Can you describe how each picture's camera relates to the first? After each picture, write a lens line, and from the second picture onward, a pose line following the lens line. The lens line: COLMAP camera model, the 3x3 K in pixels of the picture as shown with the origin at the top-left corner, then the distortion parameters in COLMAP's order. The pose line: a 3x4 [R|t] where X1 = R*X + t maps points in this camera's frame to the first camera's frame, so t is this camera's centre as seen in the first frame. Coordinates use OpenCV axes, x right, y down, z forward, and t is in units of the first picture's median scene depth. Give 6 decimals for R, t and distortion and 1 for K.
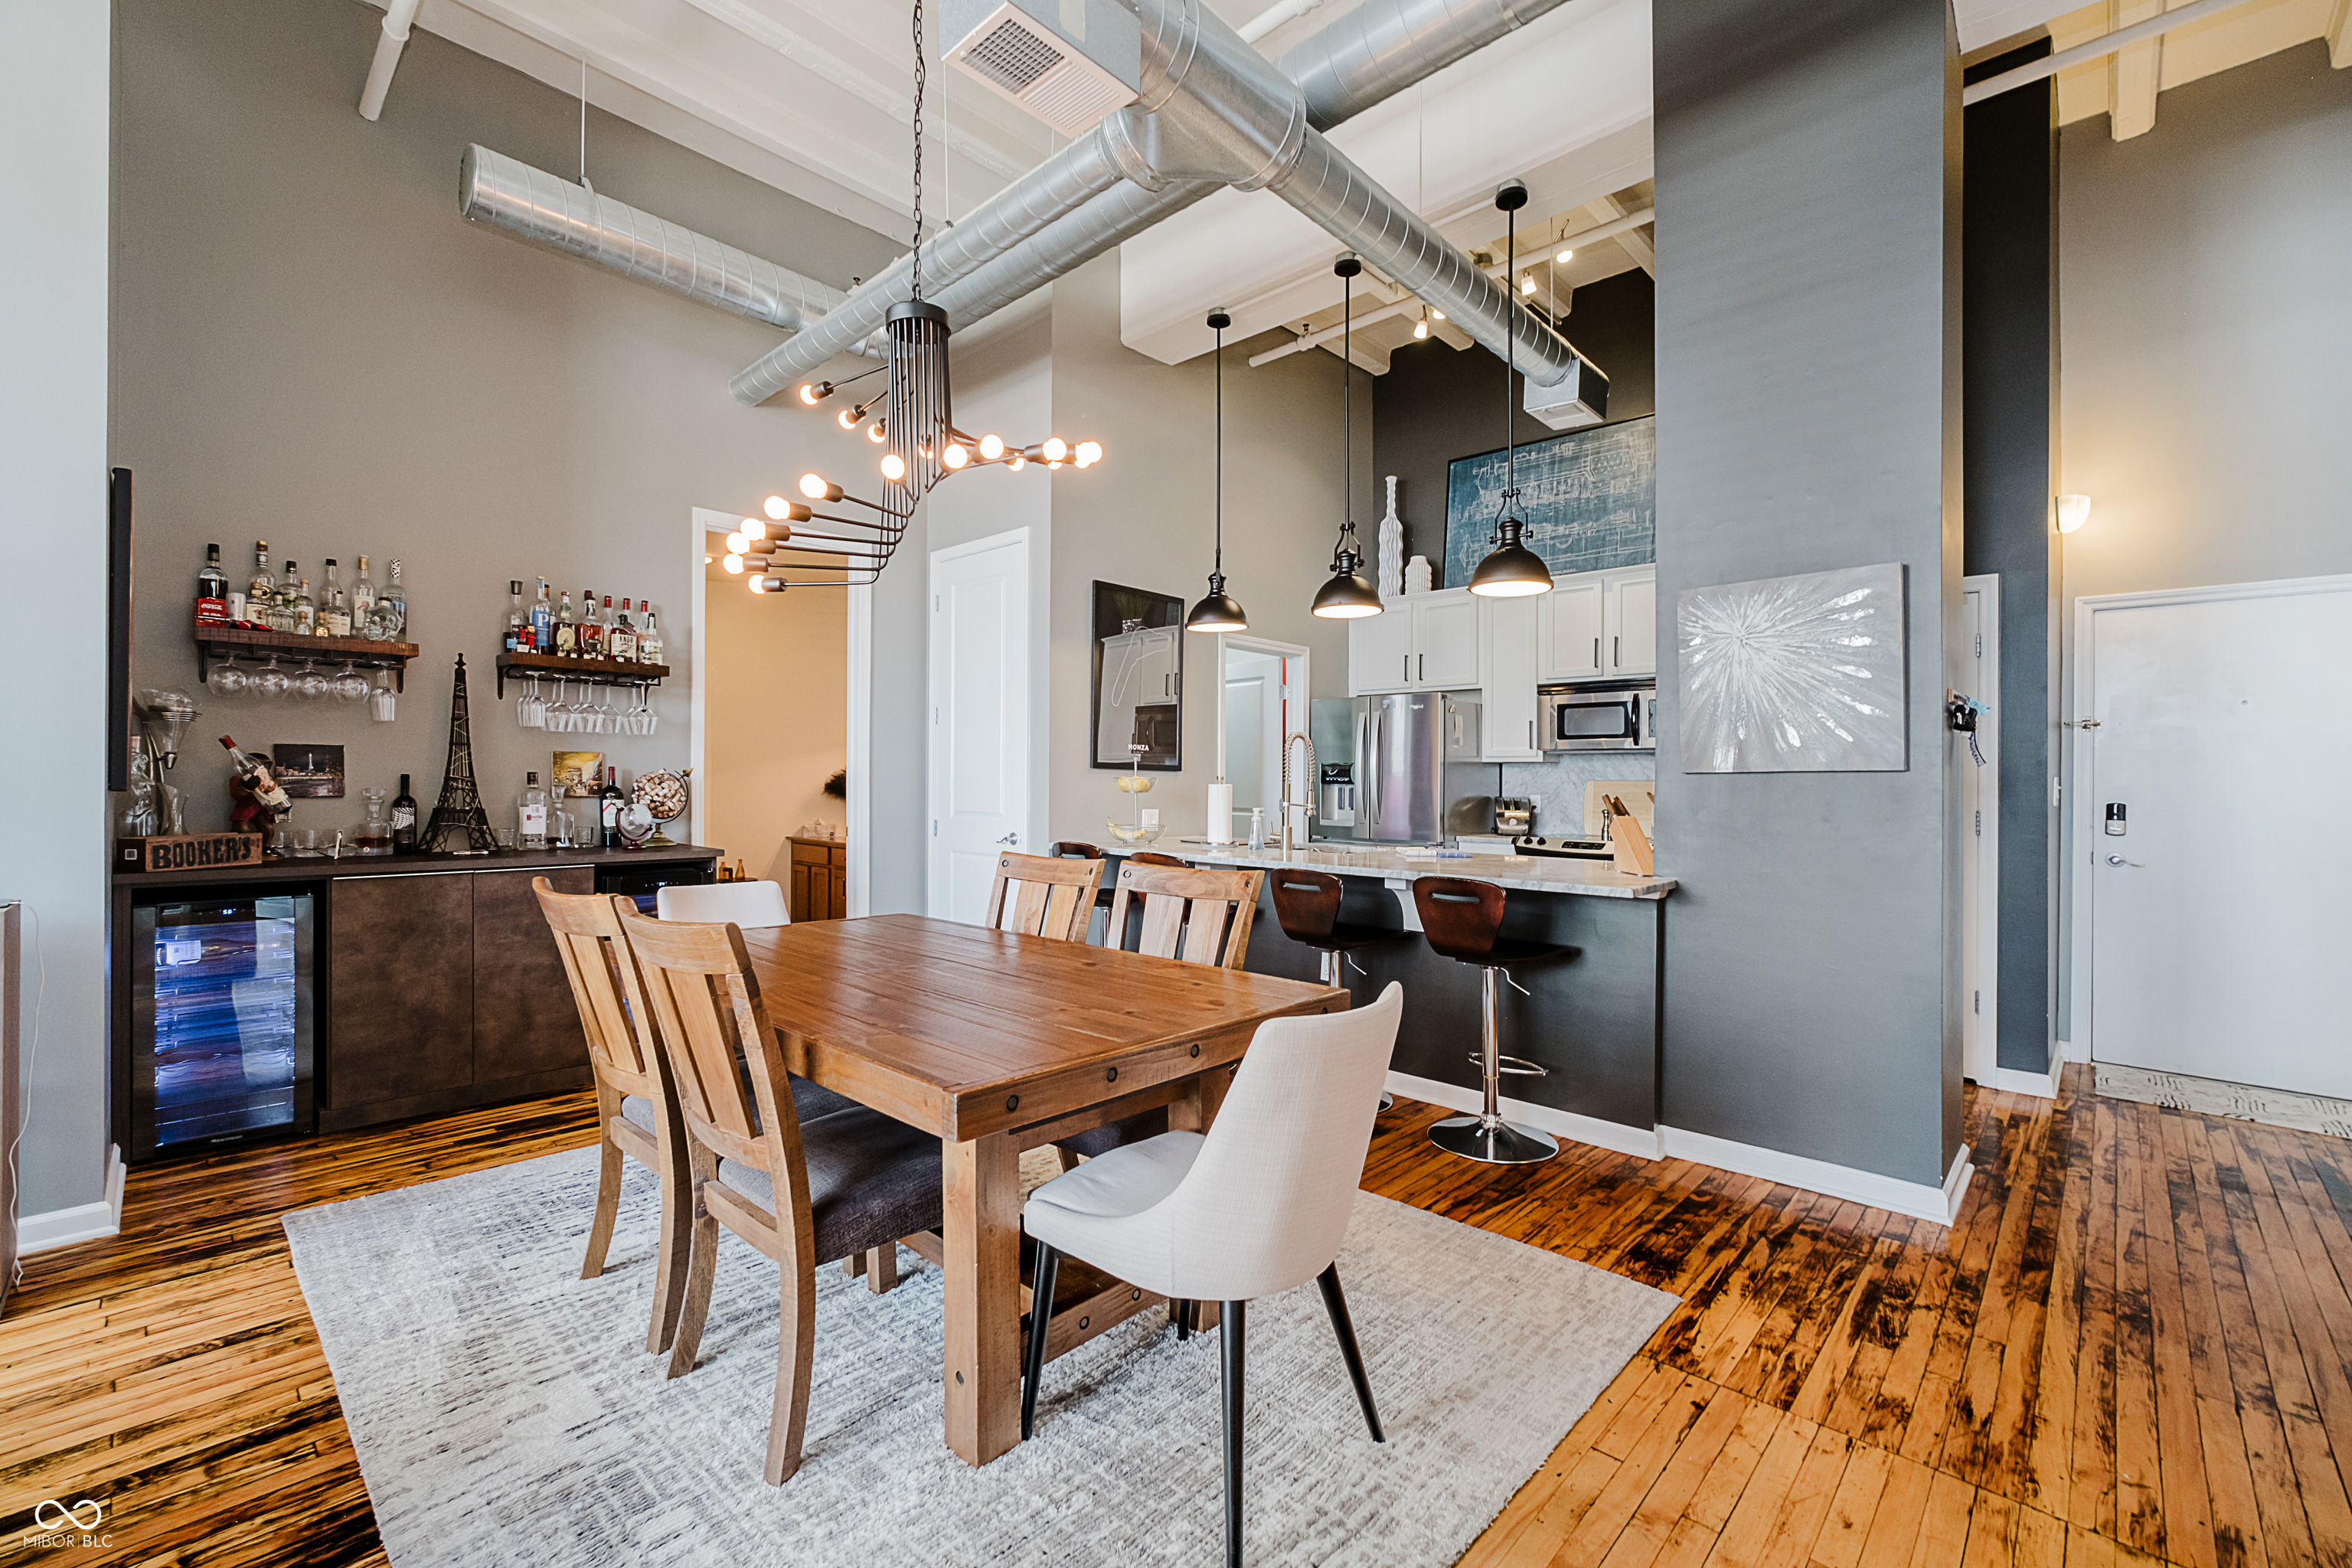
lens RADIAL K [[1002.4, 0, 1161.3], [0, 1002.4, 769.9], [0, 0, 1]] dist [-0.010154, 0.005922]
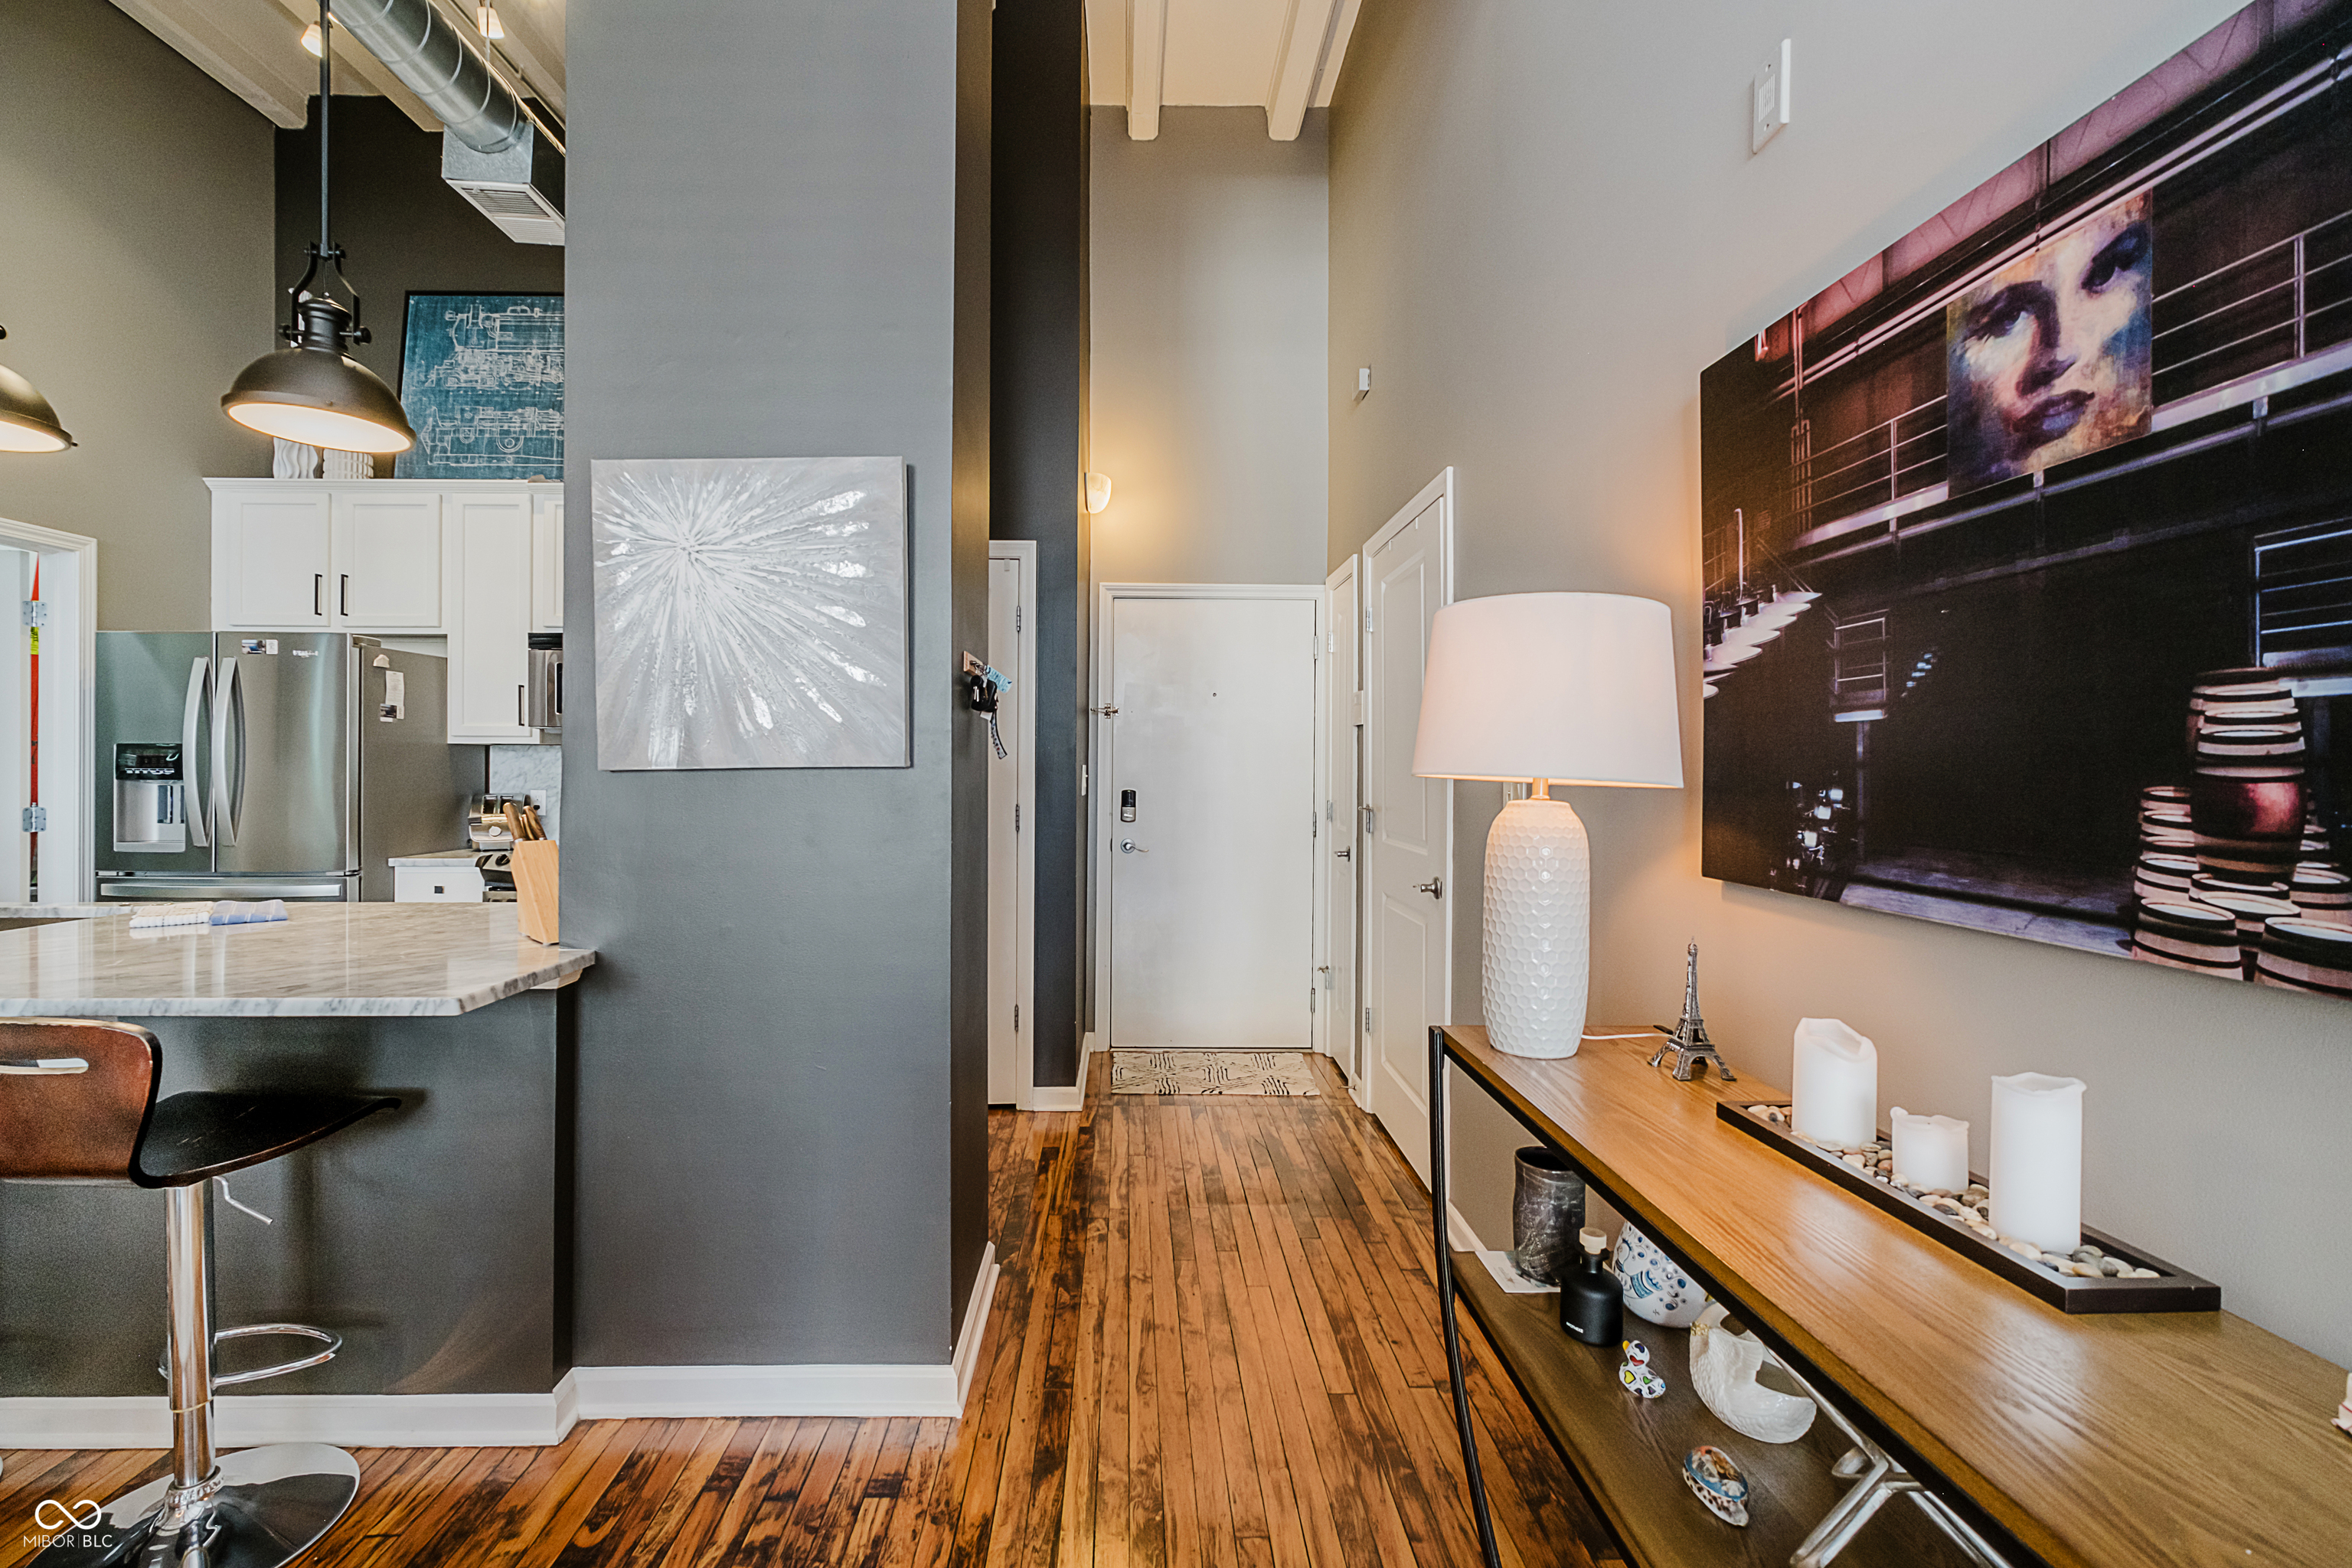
lens RADIAL K [[1002.4, 0, 1139.4], [0, 1002.4, 767.8], [0, 0, 1]] dist [-0.010154, 0.005922]
pose [[0.713180, -0.008810, 0.700926, 0.335911], [-0.005056, 0.999830, 0.017712, -0.010611], [-0.700963, -0.016176, 0.713014, 0.357675]]
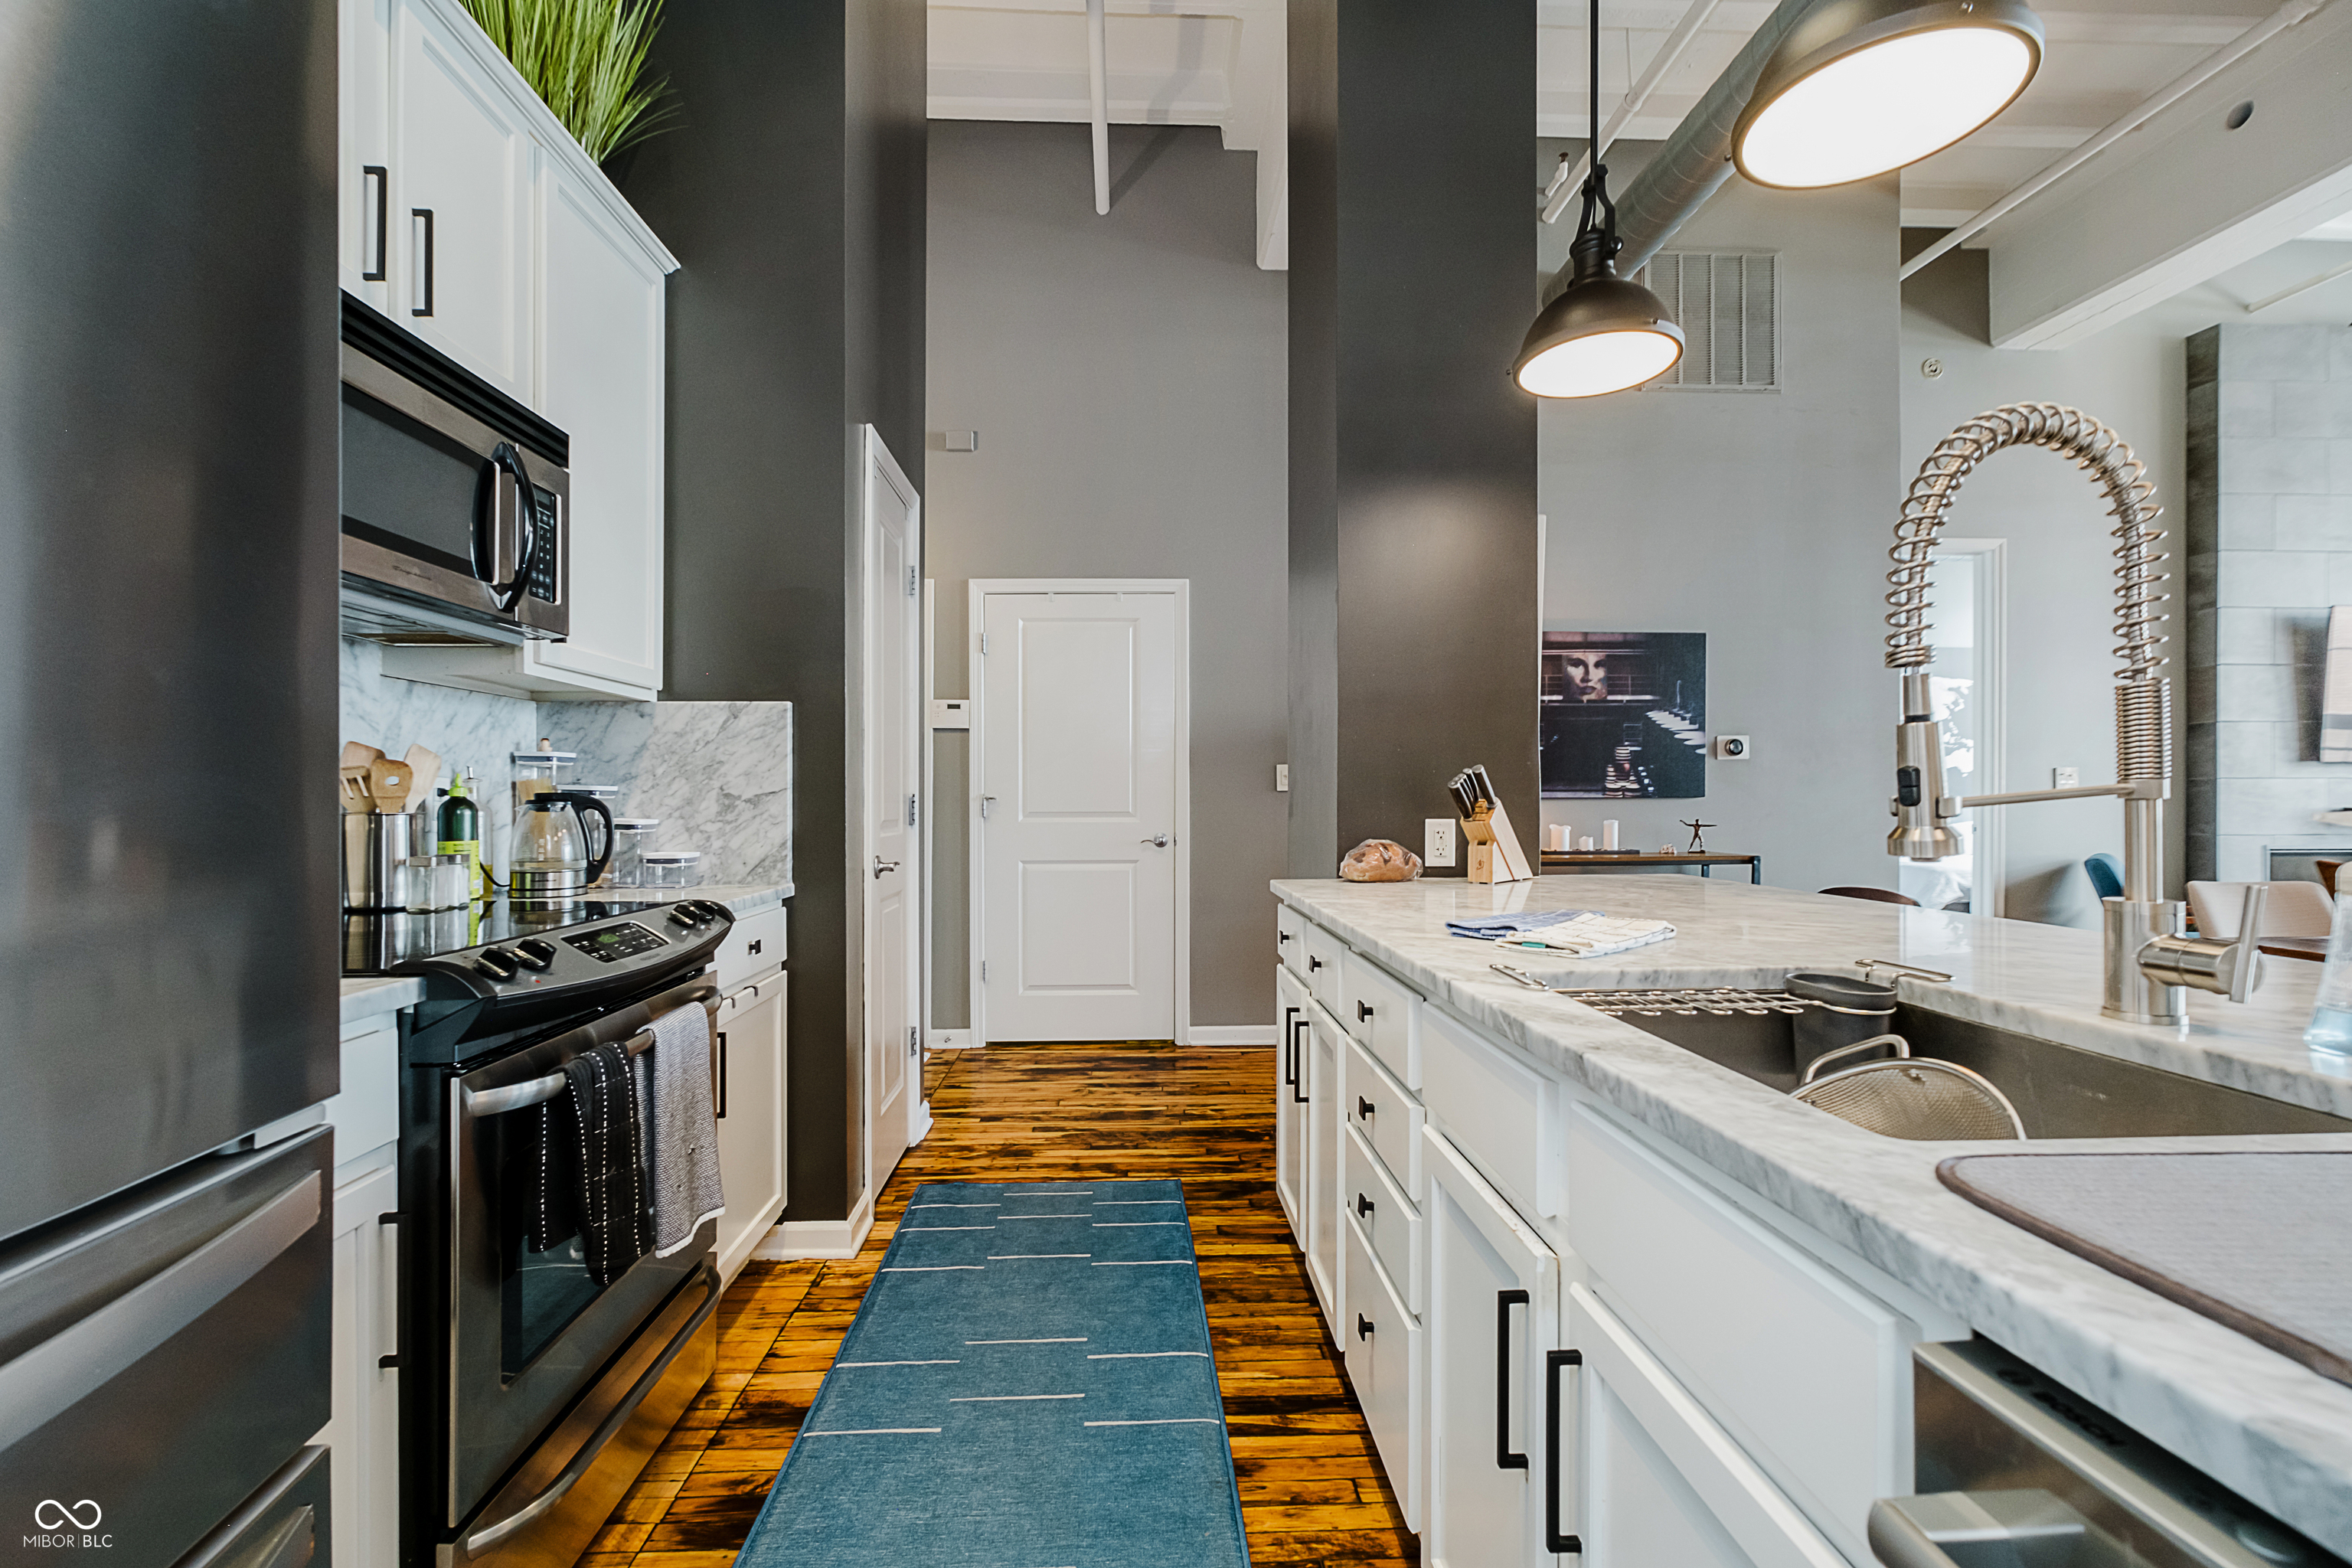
lens RADIAL K [[1002.4, 0, 1191.3], [0, 1002.4, 790.2], [0, 0, 1]] dist [-0.010154, 0.005922]
pose [[-0.722931, -0.003034, 0.690913, 0.155577], [-0.013189, 0.999869, -0.009409, 0.054577], [-0.690794, -0.015915, -0.722876, 1.786402]]
